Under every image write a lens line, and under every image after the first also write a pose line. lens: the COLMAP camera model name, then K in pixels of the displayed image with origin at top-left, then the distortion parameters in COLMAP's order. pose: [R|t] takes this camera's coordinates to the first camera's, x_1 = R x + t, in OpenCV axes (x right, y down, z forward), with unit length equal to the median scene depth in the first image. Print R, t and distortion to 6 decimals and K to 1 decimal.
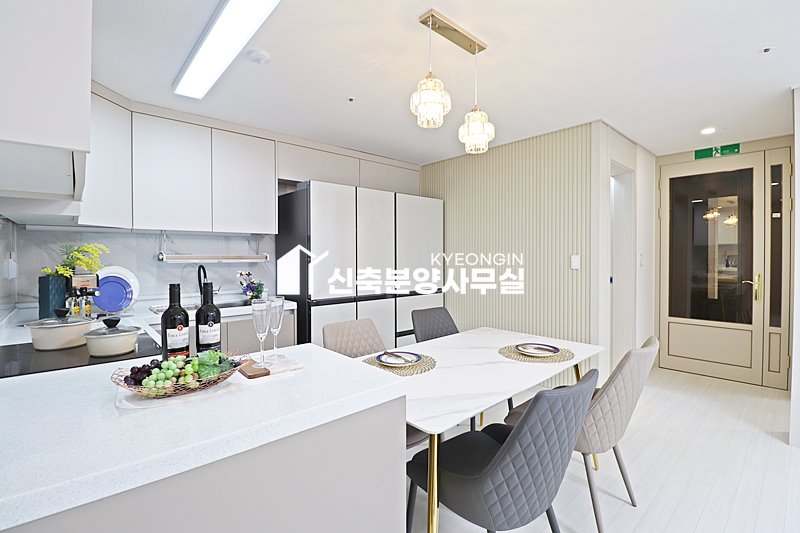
lens RADIAL K [[369.9, 0, 401.1], [0, 369.9, 259.8], [0, 0, 1]] dist [-0.002333, -0.010815]
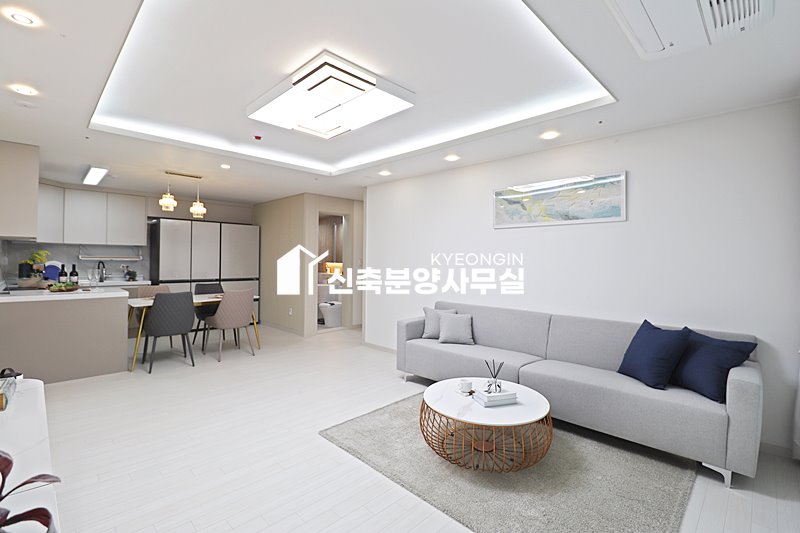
lens RADIAL K [[369.9, 0, 401.1], [0, 369.9, 259.8], [0, 0, 1]] dist [-0.002333, -0.010815]
pose [[0.998415, 0.013136, 0.054733, 1.198740], [-0.012464, 0.999843, -0.012596, 0.013525], [-0.054890, 0.011894, 0.998422, -1.321614]]
